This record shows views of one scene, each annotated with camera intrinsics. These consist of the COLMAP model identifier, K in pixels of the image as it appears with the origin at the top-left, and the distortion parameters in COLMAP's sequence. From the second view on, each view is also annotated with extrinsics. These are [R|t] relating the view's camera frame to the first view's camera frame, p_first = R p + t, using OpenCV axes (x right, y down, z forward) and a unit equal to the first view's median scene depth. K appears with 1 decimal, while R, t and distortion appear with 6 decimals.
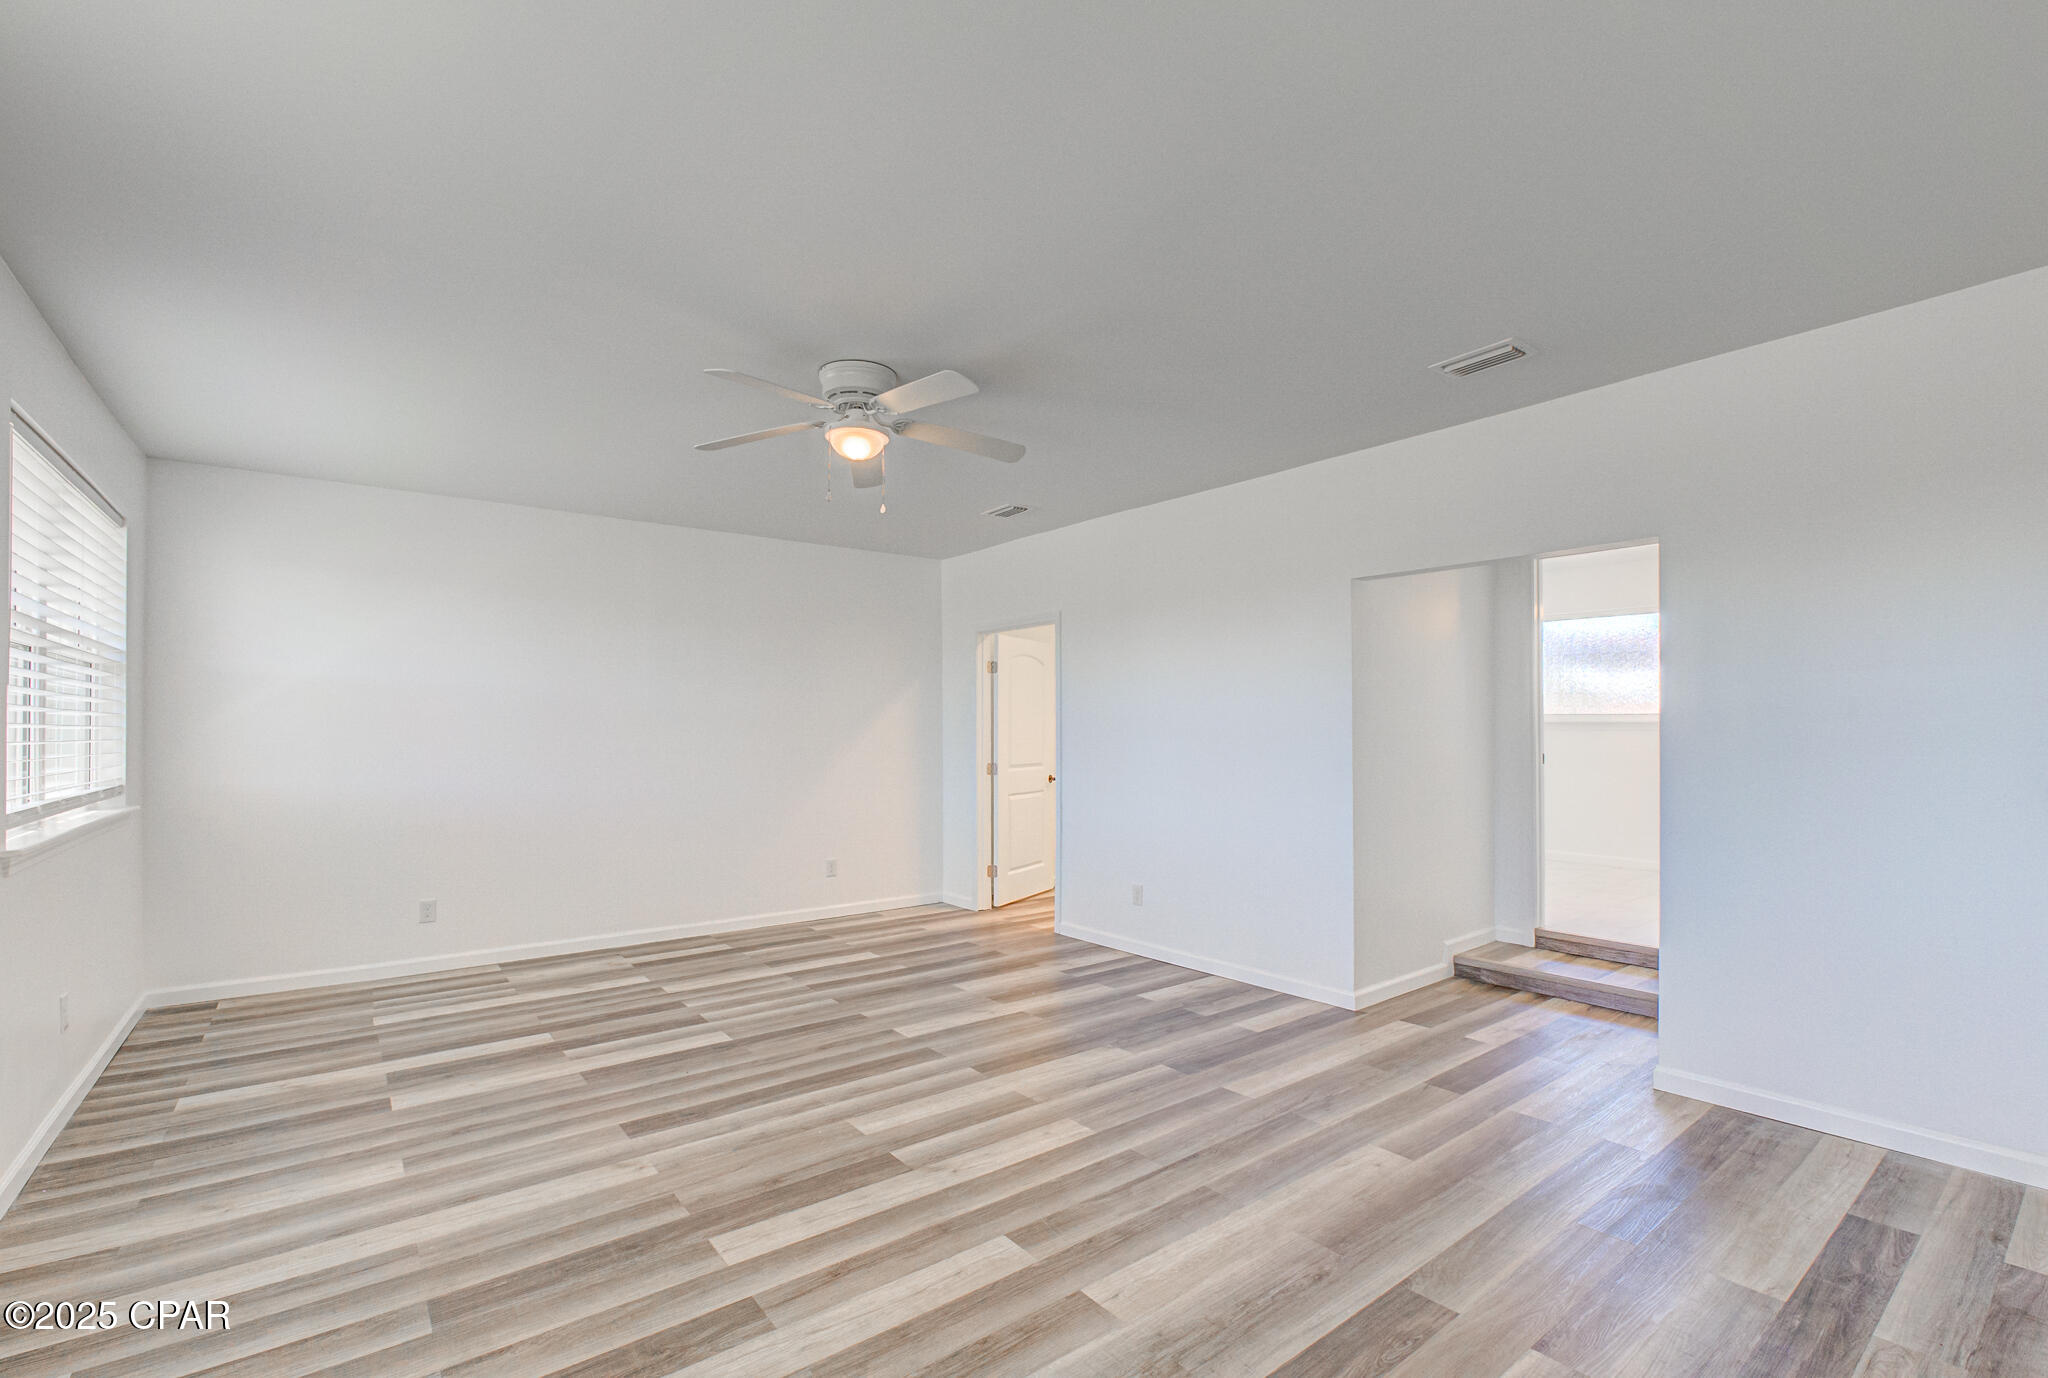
lens RADIAL K [[895.8, 0, 1035.4], [0, 895.8, 739.4], [0, 0, 1]] dist [-0.018152, -0.000265]
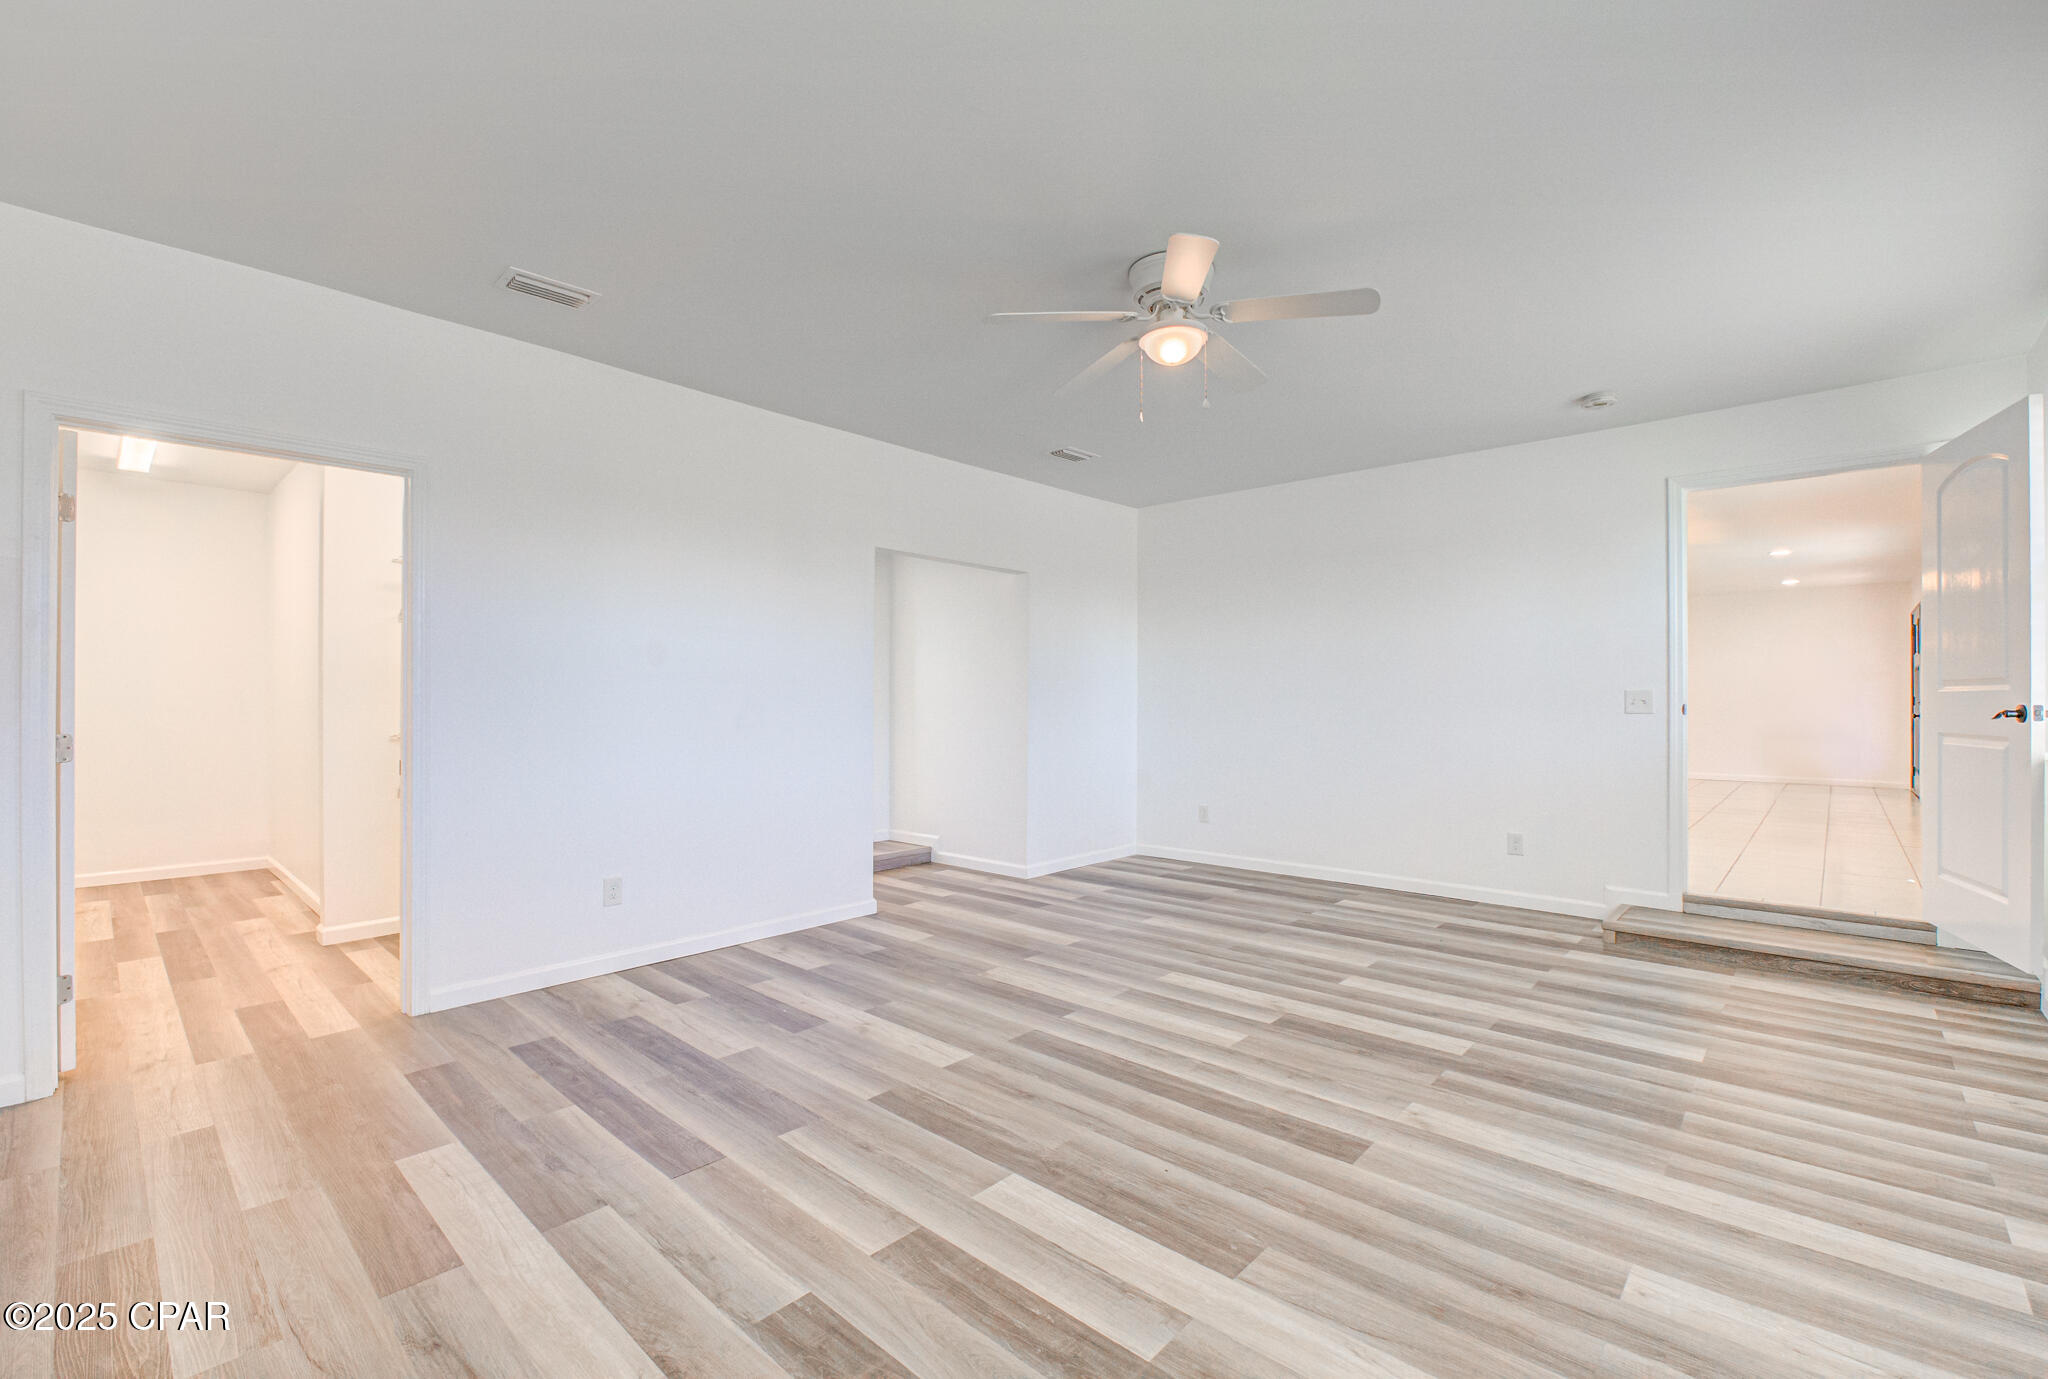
lens RADIAL K [[895.8, 0, 1035.4], [0, 895.8, 739.9], [0, 0, 1]] dist [-0.018152, -0.000265]
pose [[-0.169011, -0.038737, 0.984853, -1.104486], [0.009042, 0.999124, 0.040850, 0.044538], [-0.985573, 0.015809, -0.168512, 1.334856]]
